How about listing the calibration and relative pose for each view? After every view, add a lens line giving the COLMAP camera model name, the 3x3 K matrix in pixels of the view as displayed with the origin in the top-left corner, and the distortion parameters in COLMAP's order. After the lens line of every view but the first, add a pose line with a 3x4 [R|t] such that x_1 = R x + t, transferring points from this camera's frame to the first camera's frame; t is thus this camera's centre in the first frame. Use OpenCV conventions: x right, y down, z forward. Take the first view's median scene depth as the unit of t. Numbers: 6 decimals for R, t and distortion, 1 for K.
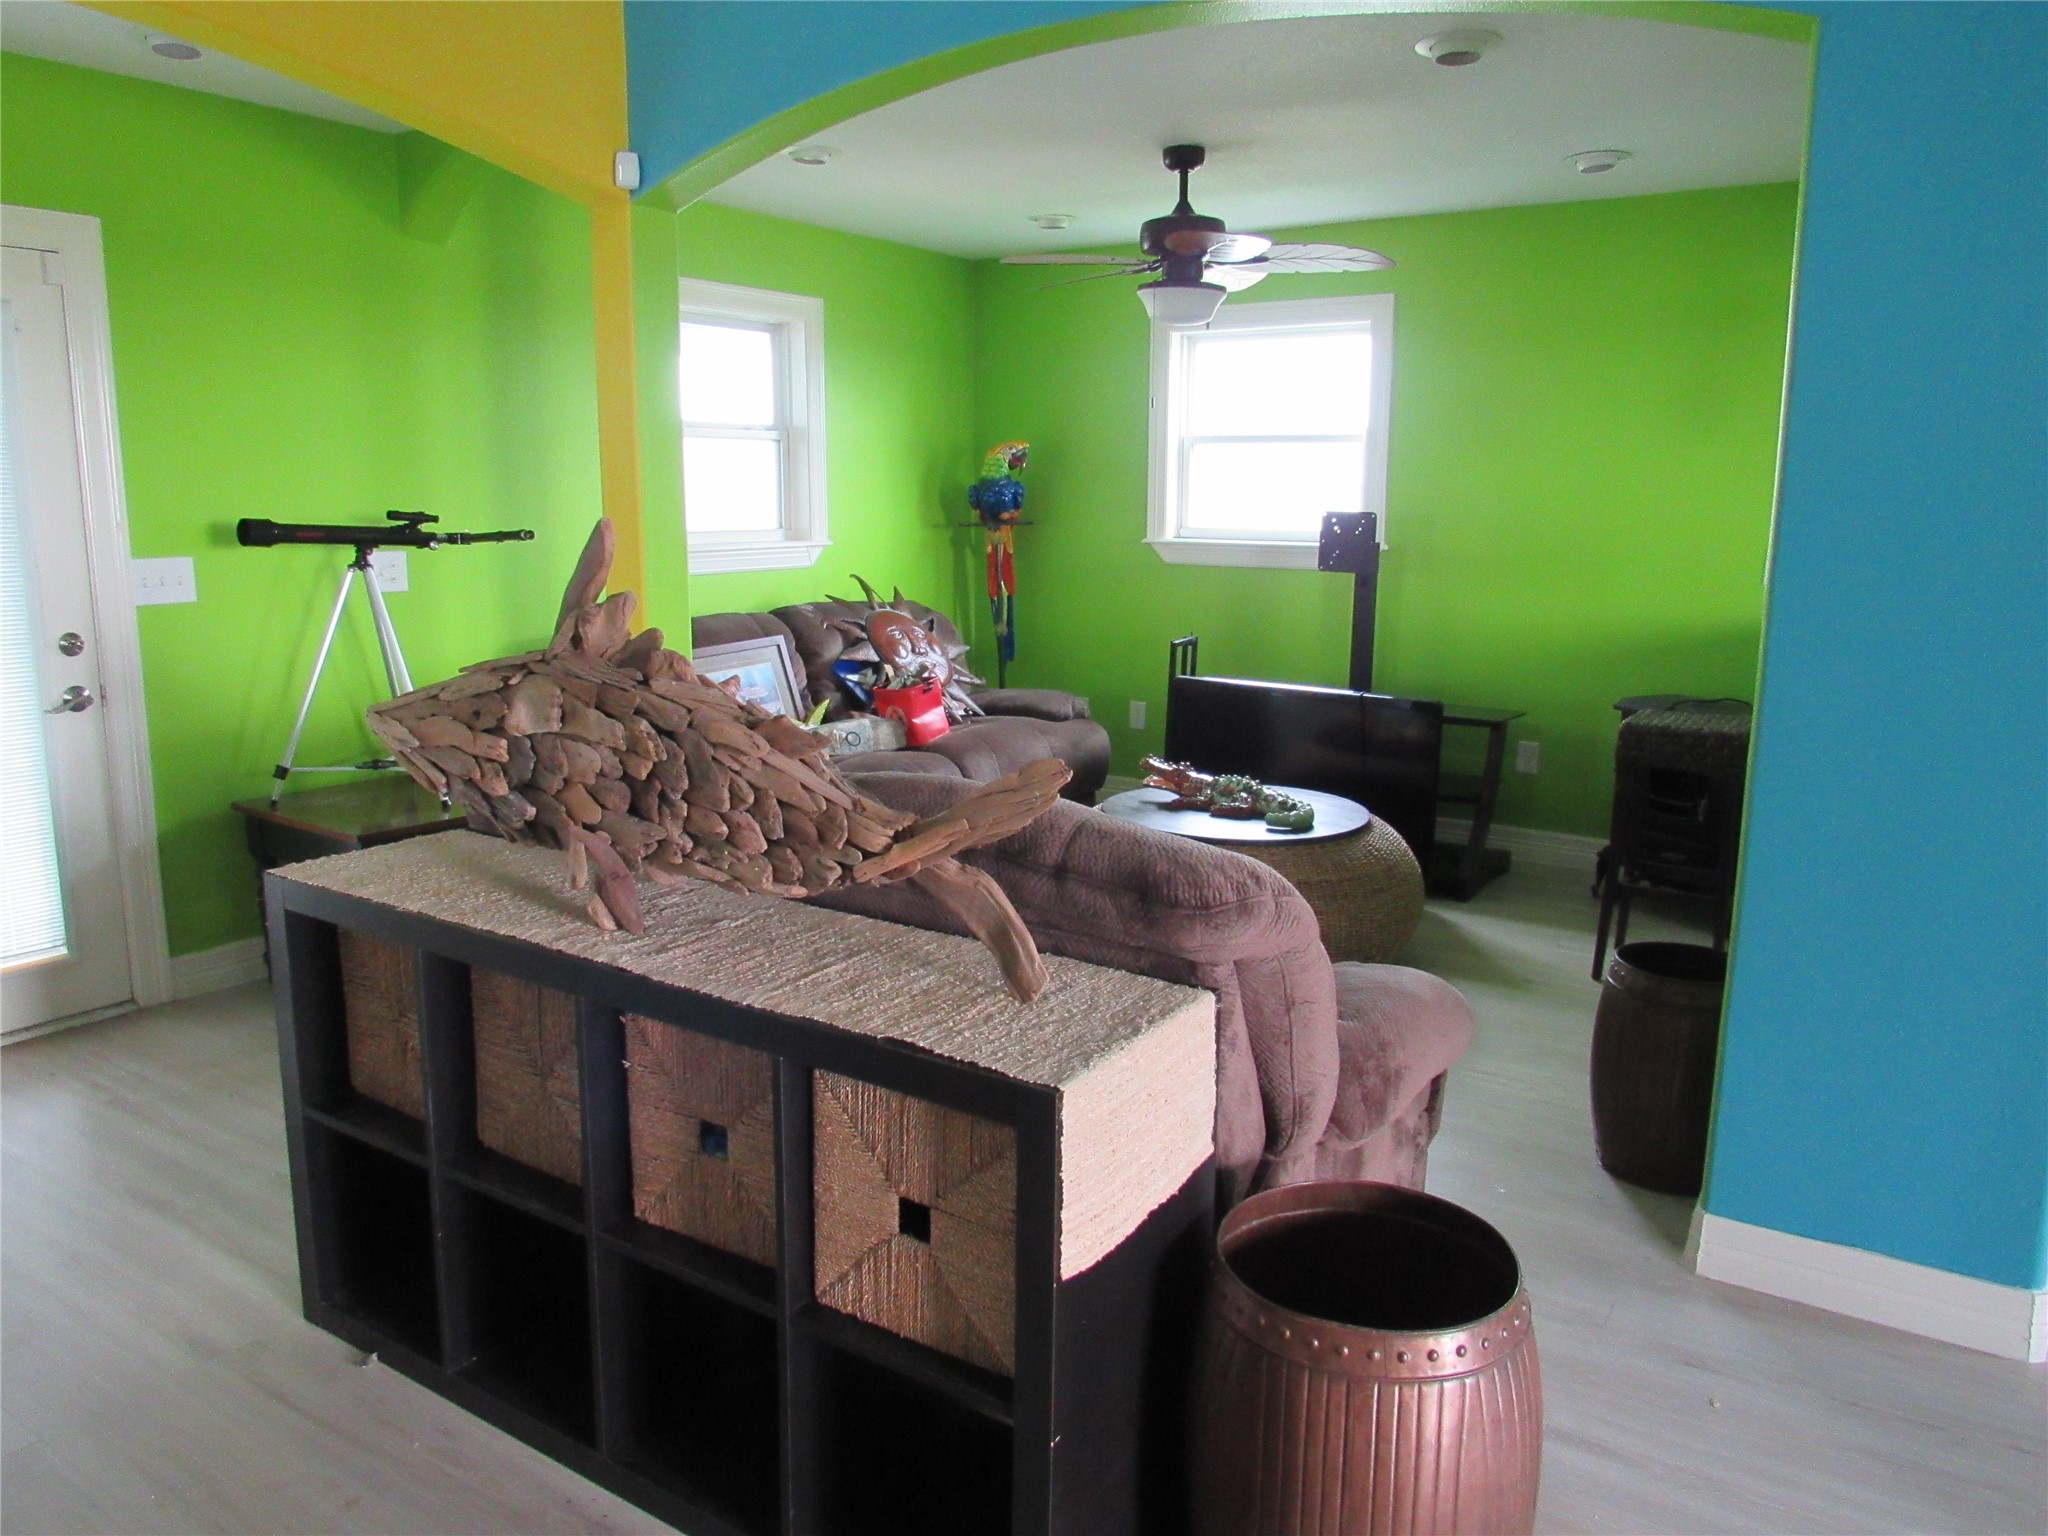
lens RADIAL K [[1461.5, 0, 1017.1], [0, 1461.5, 761.5], [0, 0, 1]] dist [-0.014584, 0.003340]
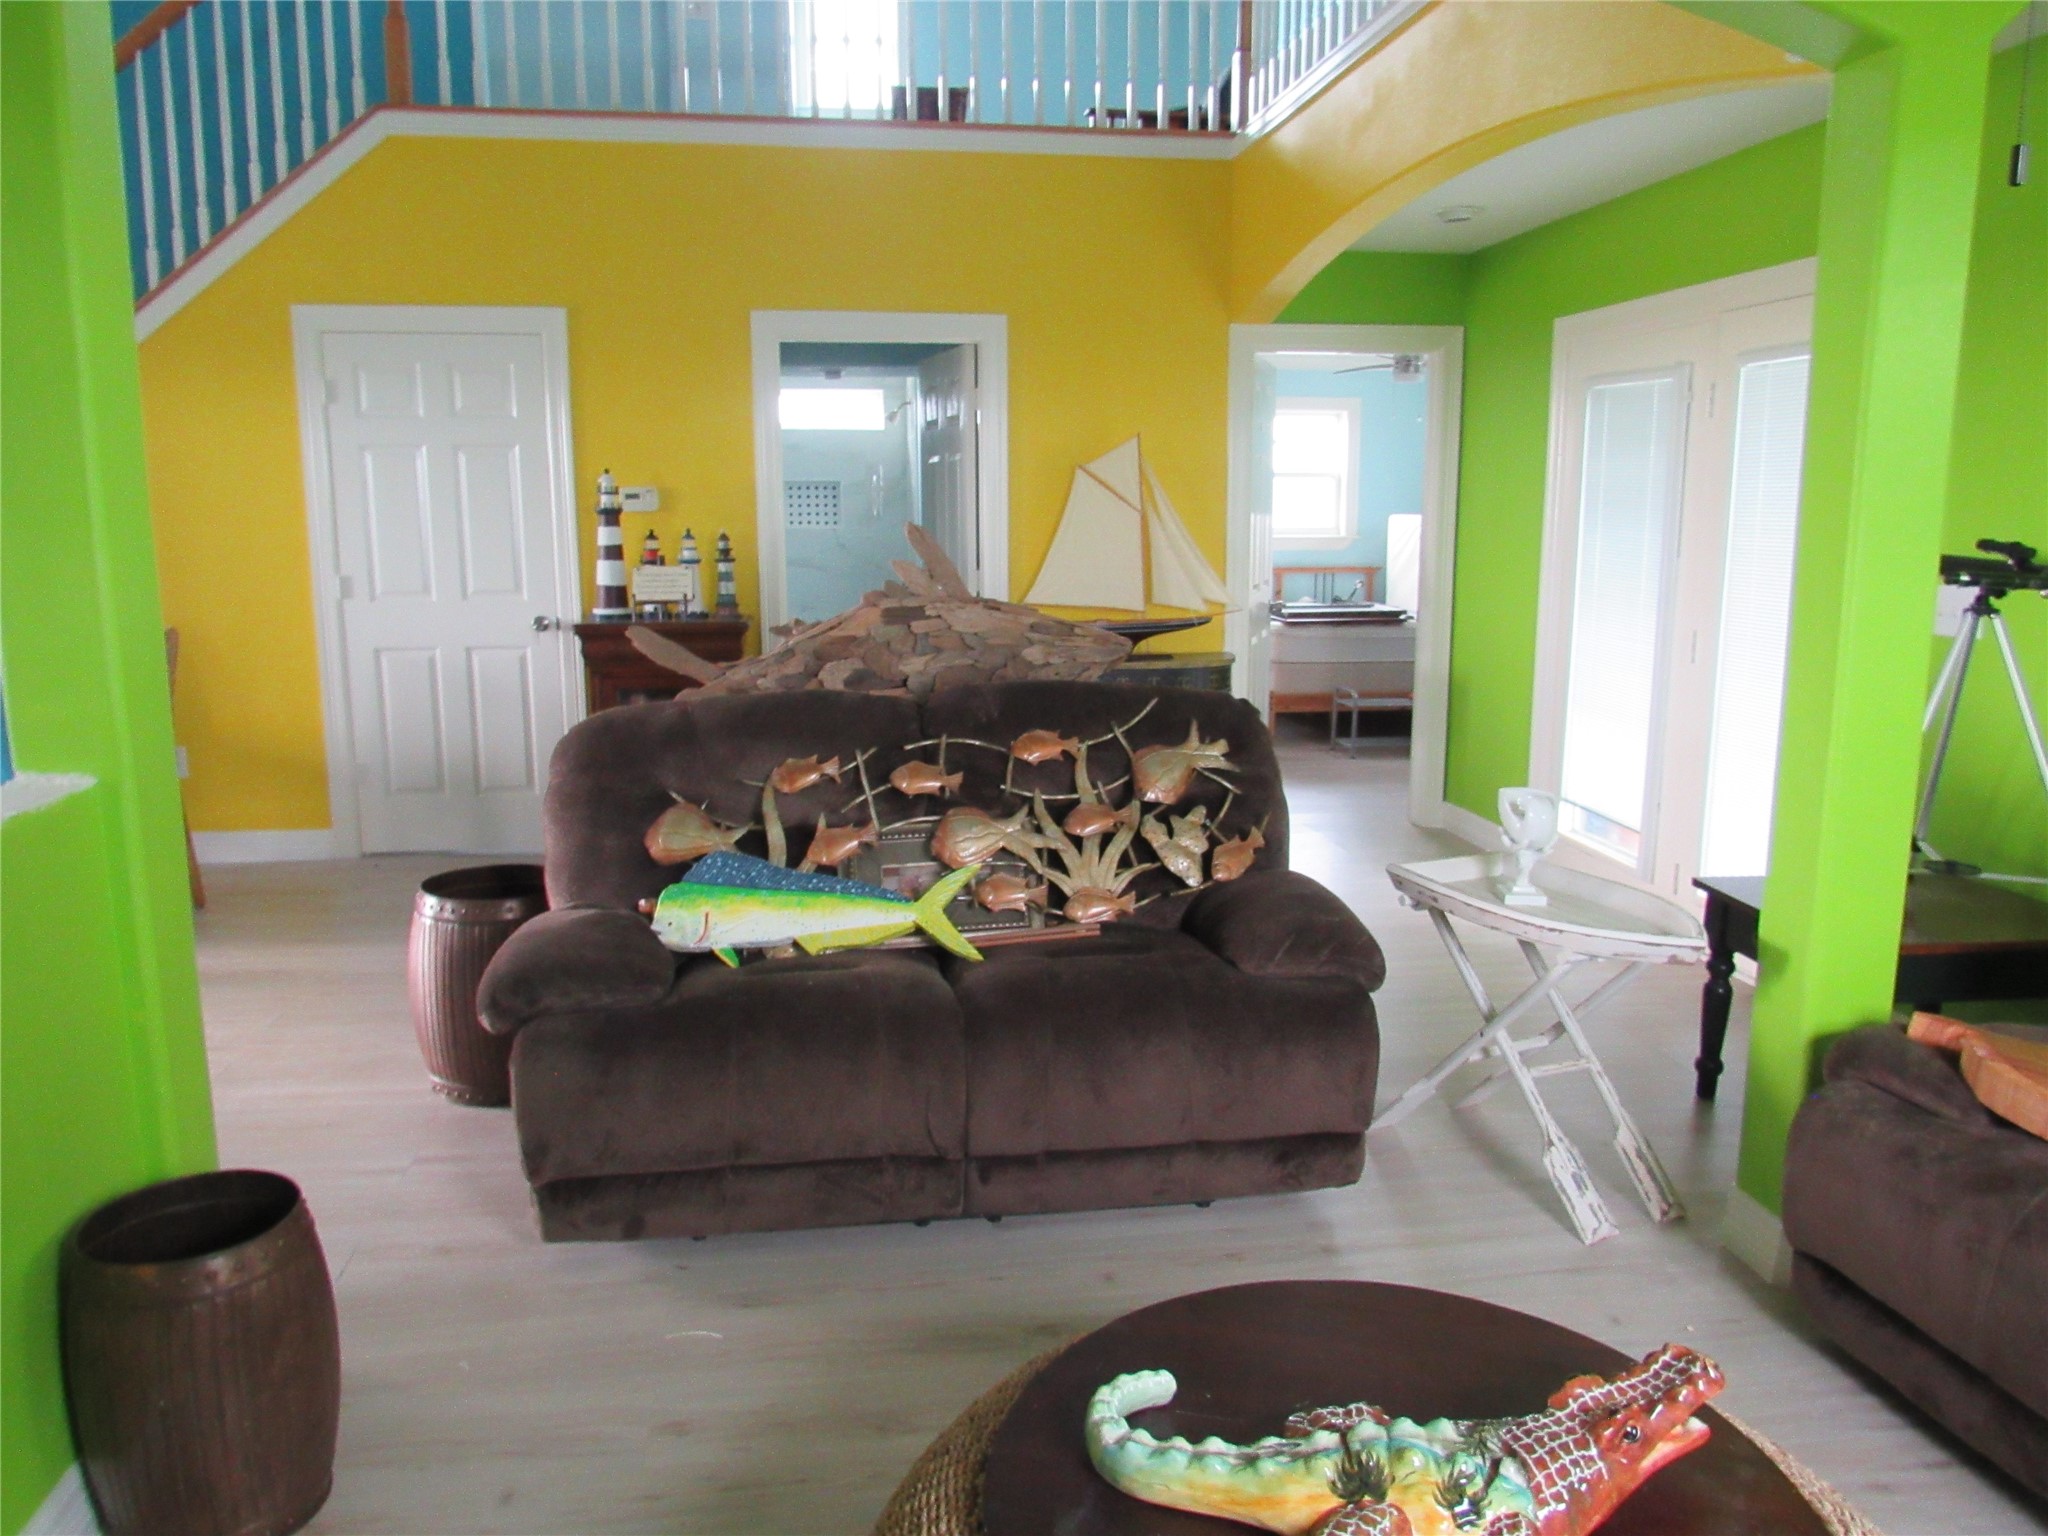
lens RADIAL K [[1461.5, 0, 1021.8], [0, 1461.5, 777.7], [0, 0, 1]] dist [-0.014584, 0.003340]
pose [[-0.740040, 0.116923, -0.662322, 0.467271], [-0.126628, 0.942938, 0.307950, -0.232845], [0.660535, 0.311764, -0.683006, 1.273104]]
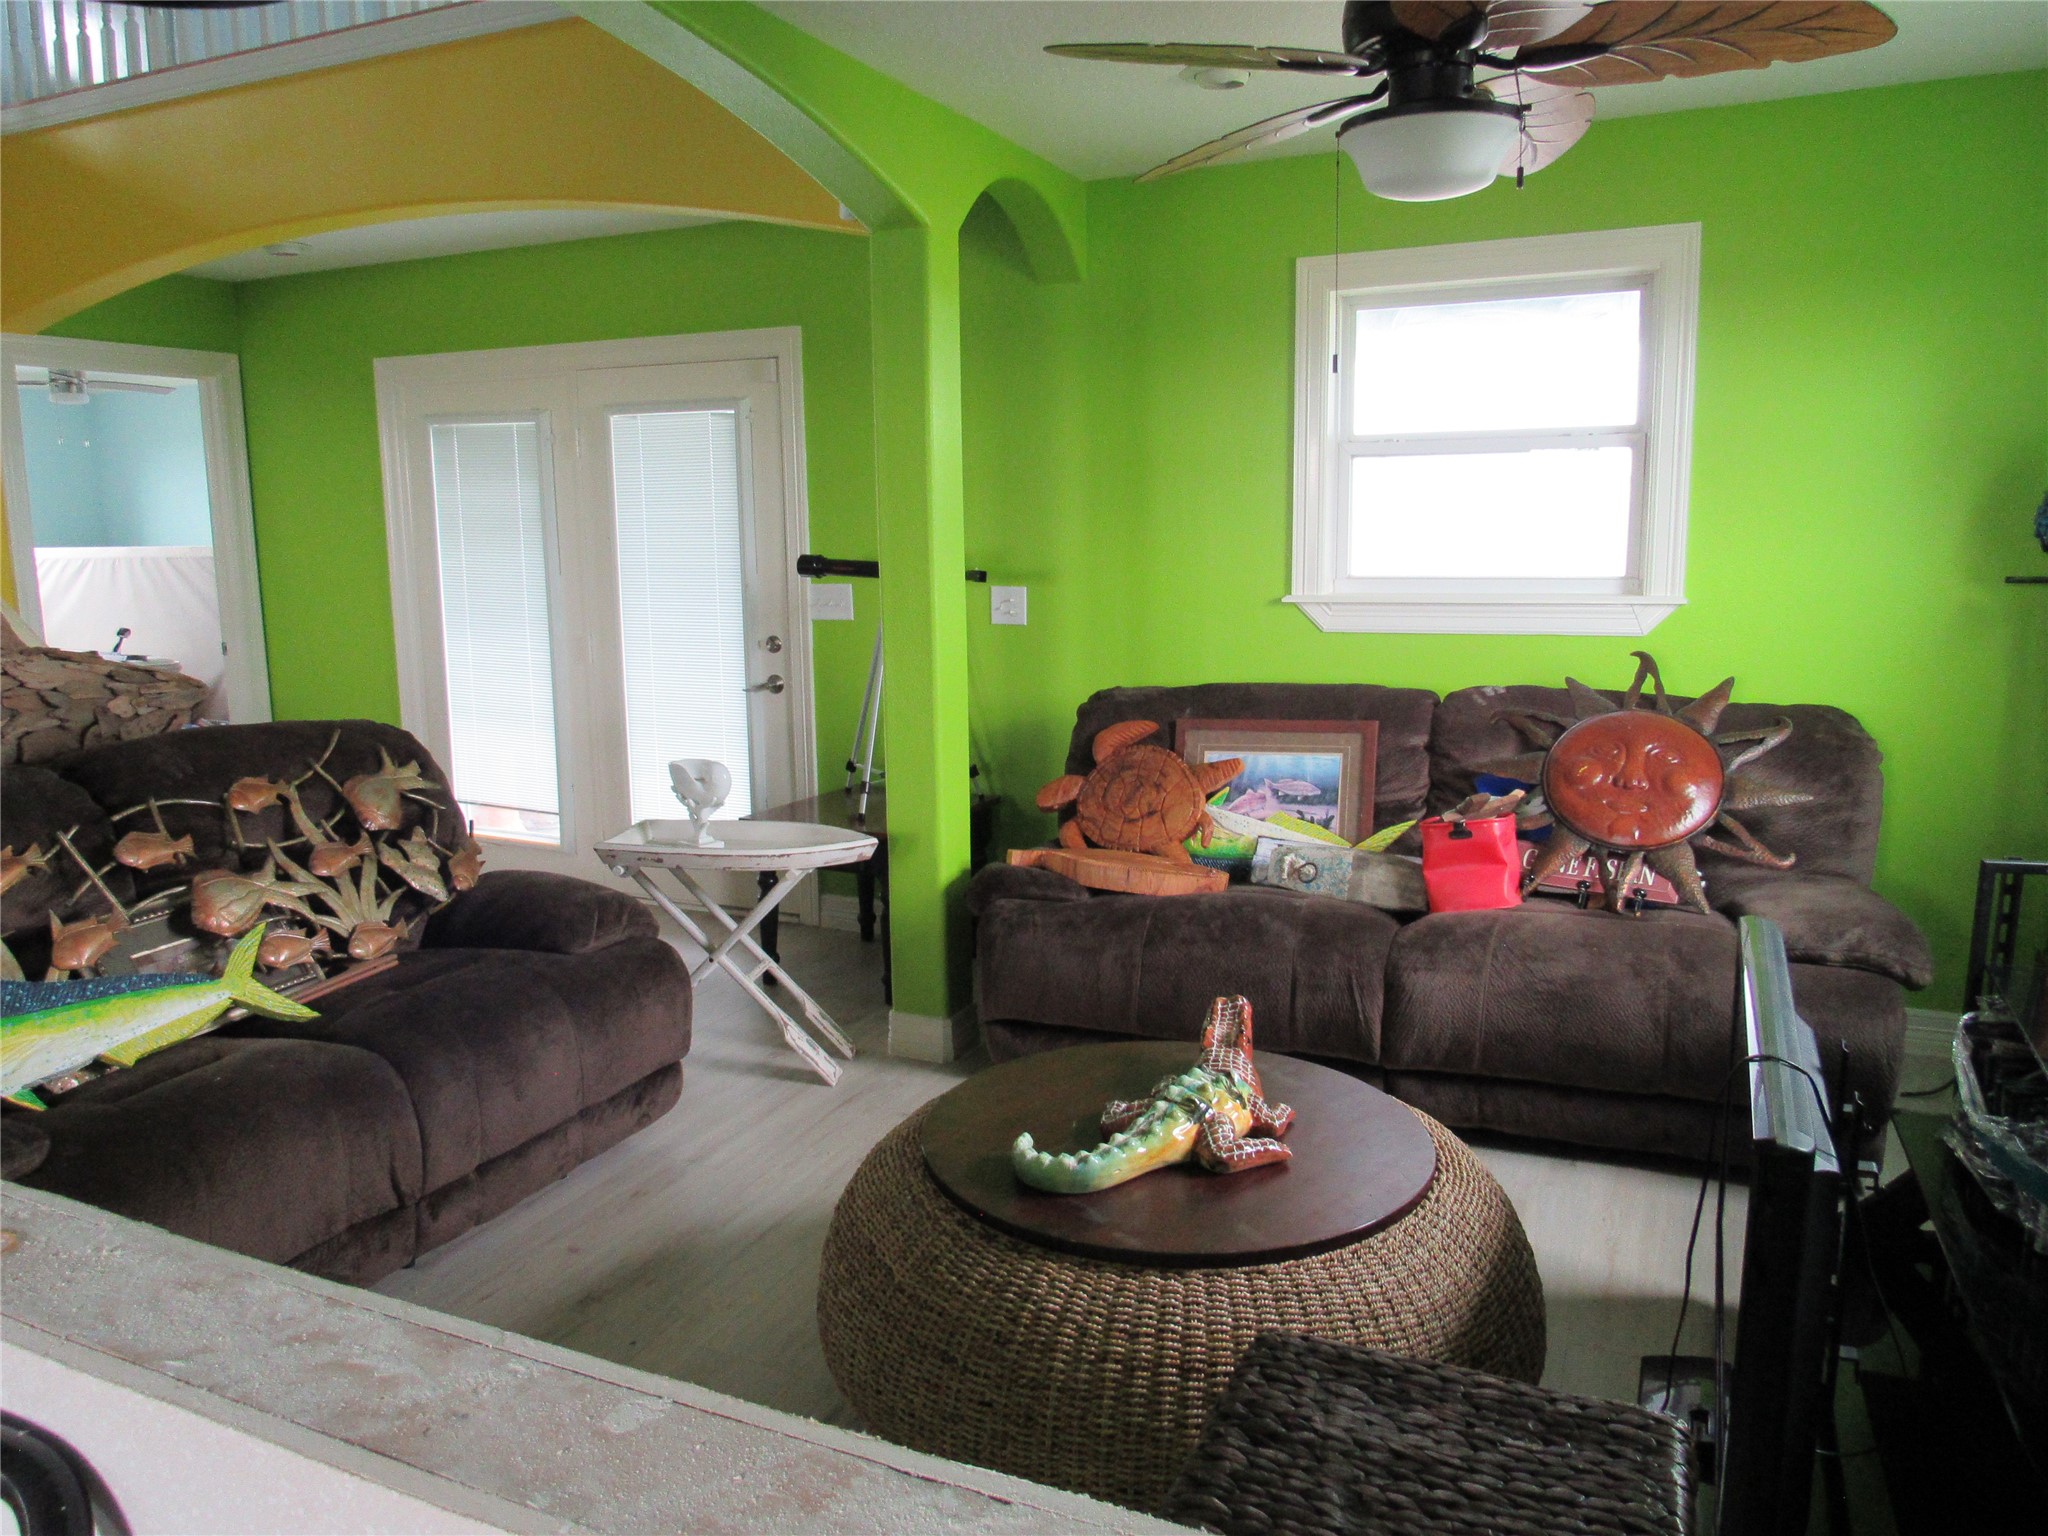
lens RADIAL K [[1461.5, 0, 1017.4], [0, 1461.5, 758.7], [0, 0, 1]] dist [-0.014584, 0.003340]
pose [[0.159294, 0.148373, -0.976018, 0.720010], [-0.166762, 0.978479, 0.121530, -0.175113], [0.973045, 0.143404, 0.180609, 0.960909]]
